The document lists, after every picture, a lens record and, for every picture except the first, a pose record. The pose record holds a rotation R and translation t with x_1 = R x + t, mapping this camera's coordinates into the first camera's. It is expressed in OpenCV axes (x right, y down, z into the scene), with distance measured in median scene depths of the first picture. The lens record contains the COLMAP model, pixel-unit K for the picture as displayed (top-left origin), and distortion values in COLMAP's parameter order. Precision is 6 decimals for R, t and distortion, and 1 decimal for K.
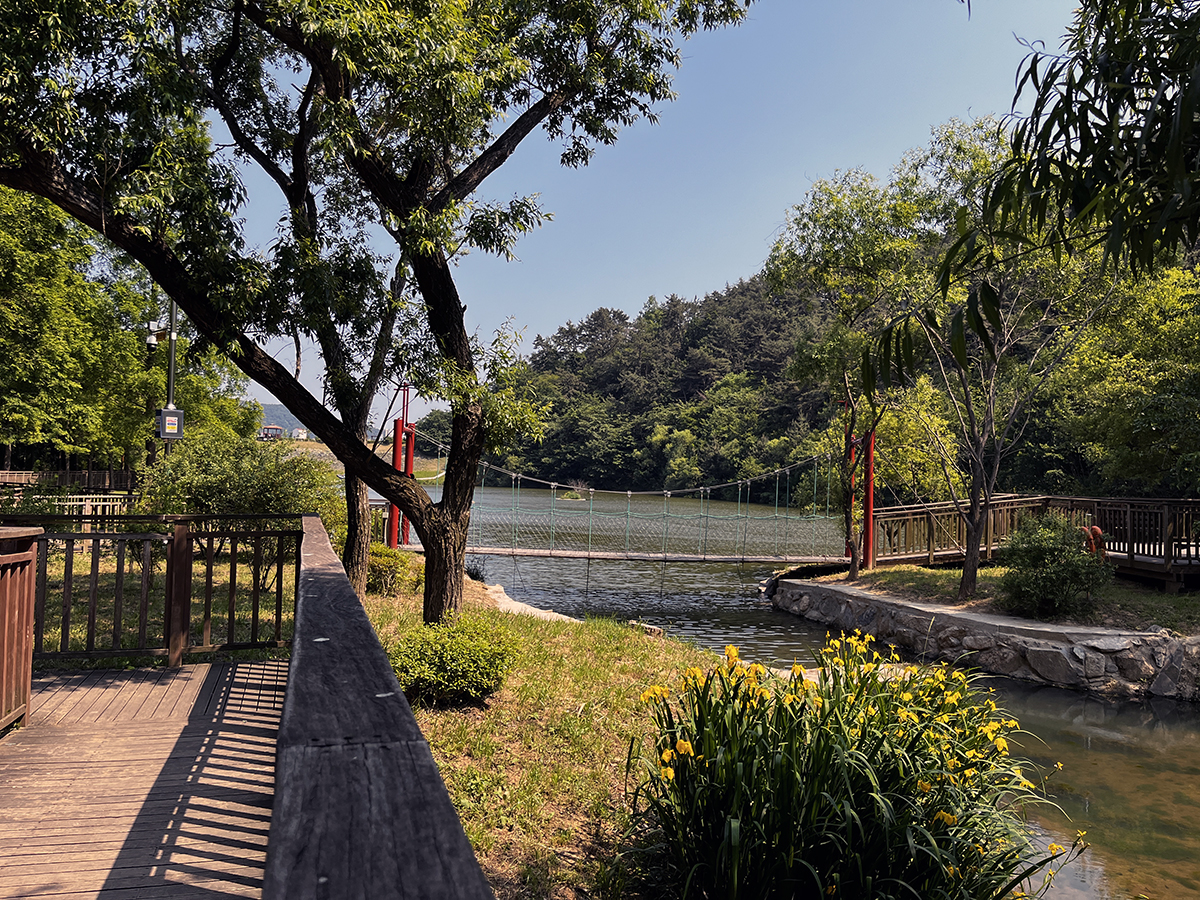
lens RADIAL K [[927.6, 0, 600.0], [0, 927.6, 450.0], [0, 0, 1]] dist [0.005618, -0.009532]
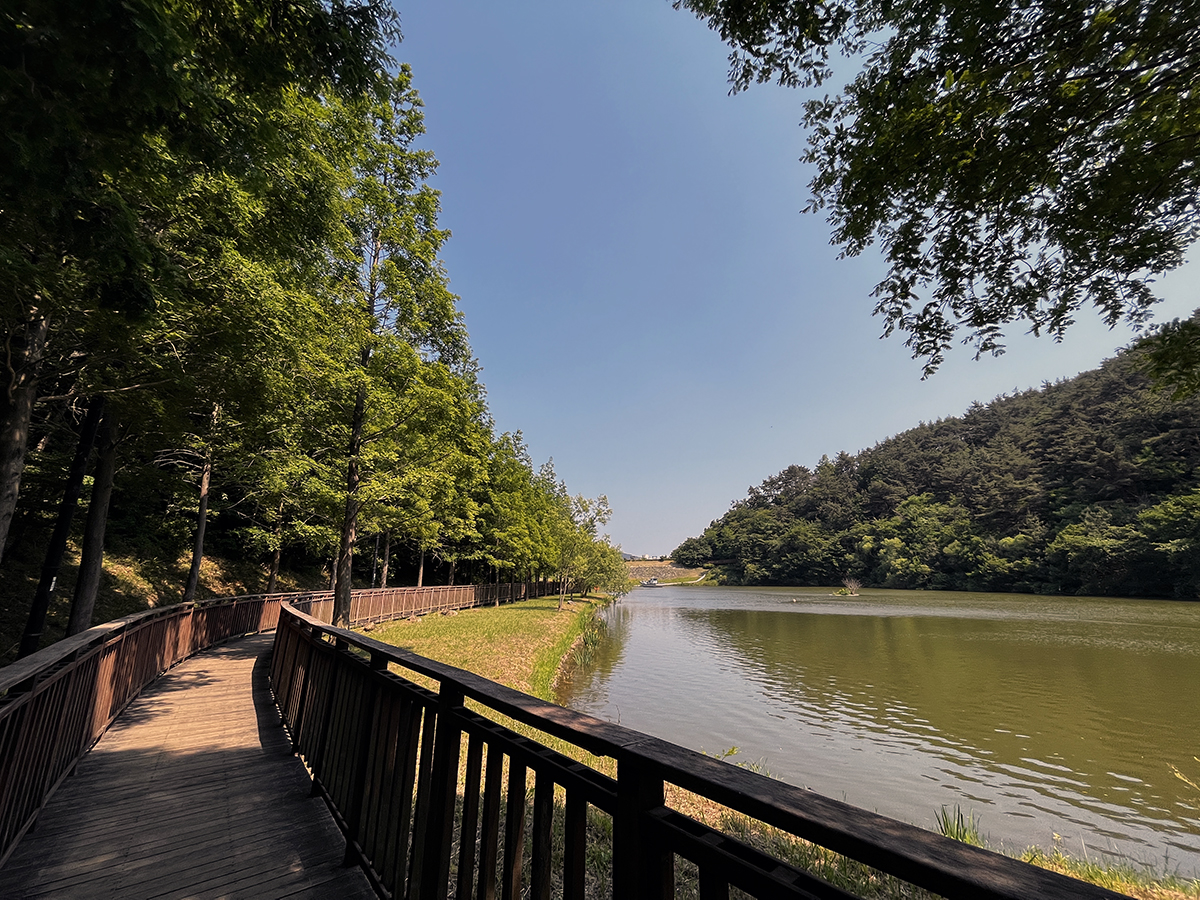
lens RADIAL K [[486.4, 0, 600.0], [0, 486.4, 450.0], [0, 0, 1]] dist [-0.008875, 0.000218]
pose [[0.957403, -0.109231, -0.267296, -0.102982], [0.043935, 0.970017, -0.239033, 0.004219], [0.285392, 0.217107, 0.933497, 0.166224]]
